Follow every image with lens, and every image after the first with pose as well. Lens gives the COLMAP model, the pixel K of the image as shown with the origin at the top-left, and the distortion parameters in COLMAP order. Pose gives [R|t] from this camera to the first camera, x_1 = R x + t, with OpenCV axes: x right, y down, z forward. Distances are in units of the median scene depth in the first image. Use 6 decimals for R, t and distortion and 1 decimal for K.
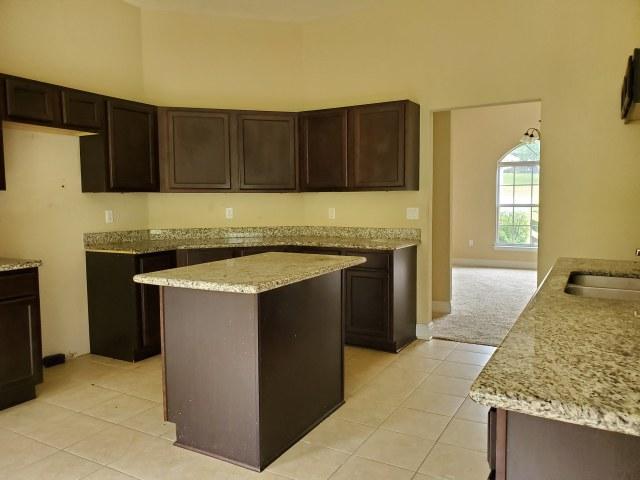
lens RADIAL K [[493.6, 0, 320.0], [0, 493.6, 240.8], [0, 0, 1]] dist [0.065049, 0.001495]
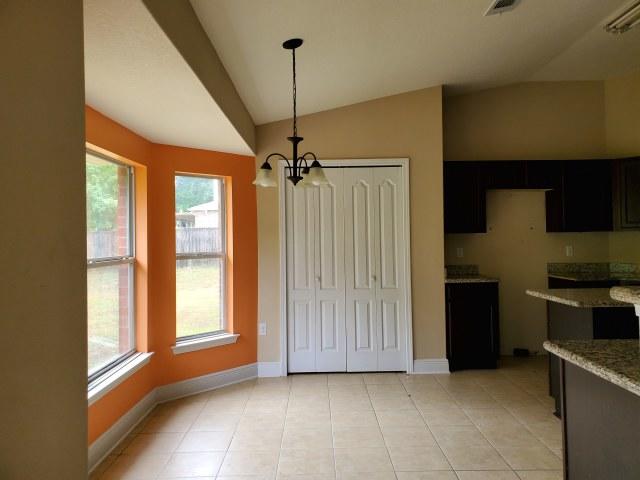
lens RADIAL K [[493.6, 0, 319.9], [0, 493.6, 238.8], [0, 0, 1]] dist [0.065049, 0.001495]
pose [[0.497462, 0.003232, -0.867480, 0.372718], [-0.063268, 0.997465, -0.032565, 0.002434], [0.865176, 0.071084, 0.496405, -0.185163]]
